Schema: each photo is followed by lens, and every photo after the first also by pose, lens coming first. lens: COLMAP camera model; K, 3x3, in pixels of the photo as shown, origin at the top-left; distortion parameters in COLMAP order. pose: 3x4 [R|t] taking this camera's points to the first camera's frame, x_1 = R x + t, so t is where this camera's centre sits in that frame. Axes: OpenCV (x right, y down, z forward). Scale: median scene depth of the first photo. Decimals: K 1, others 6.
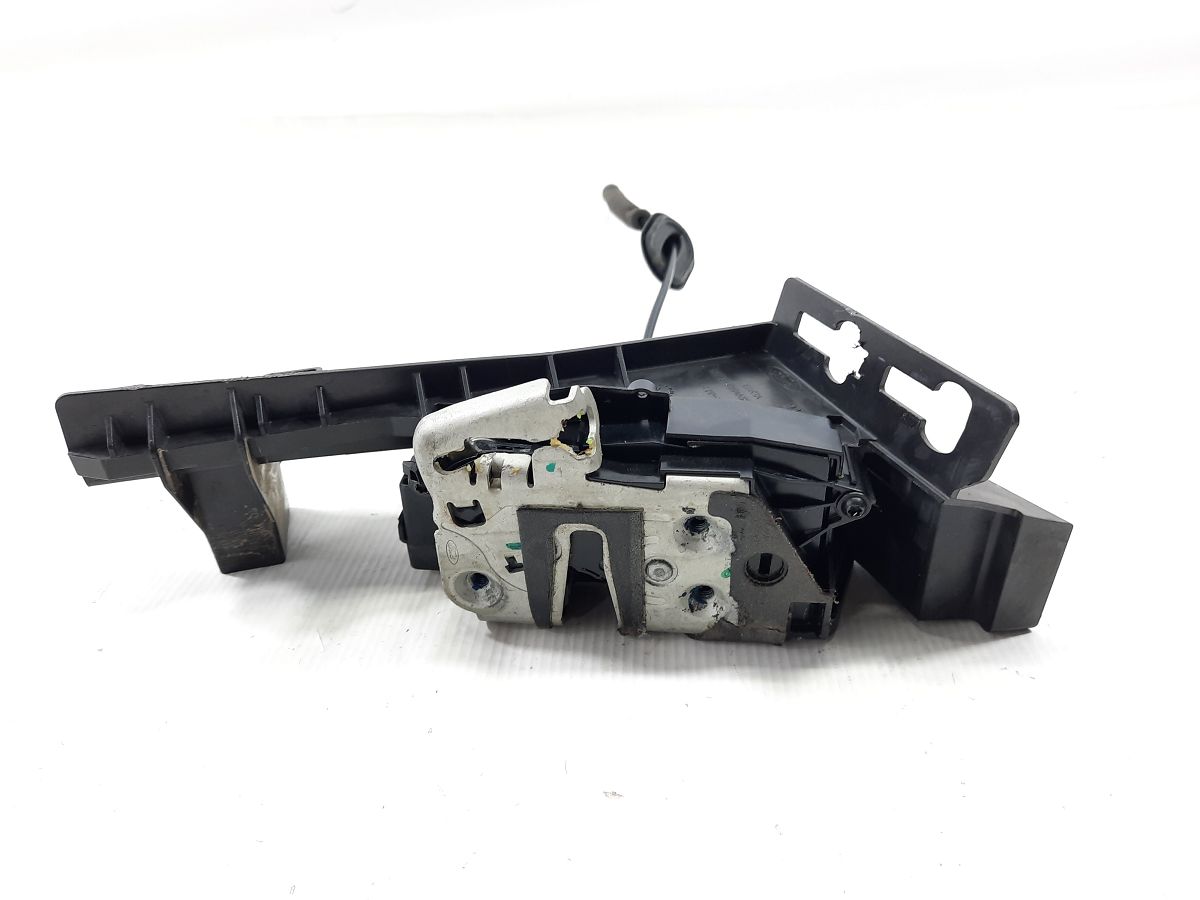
lens RADIAL K [[868.0, 0, 595.9], [0, 868.0, 451.7], [0, 0, 1]] dist [0.005049, 0.000290]
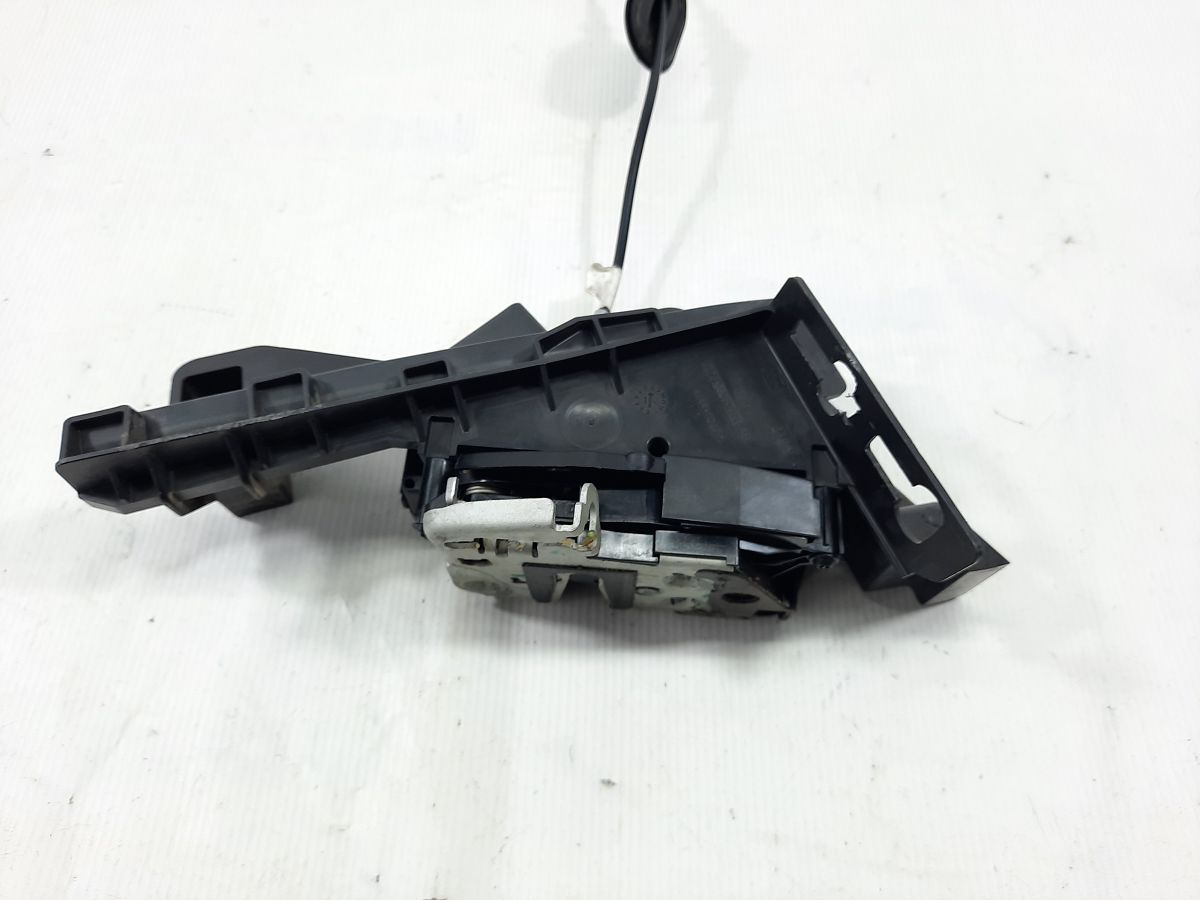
lens RADIAL K [[868.0, 0, 597.9], [0, 868.0, 451.4], [0, 0, 1]] dist [0.005049, 0.000290]
pose [[0.998398, -0.014152, 0.054784, -0.048949], [-0.016217, 0.856028, 0.516676, -0.573672], [-0.054208, -0.516736, 0.854427, 0.117921]]
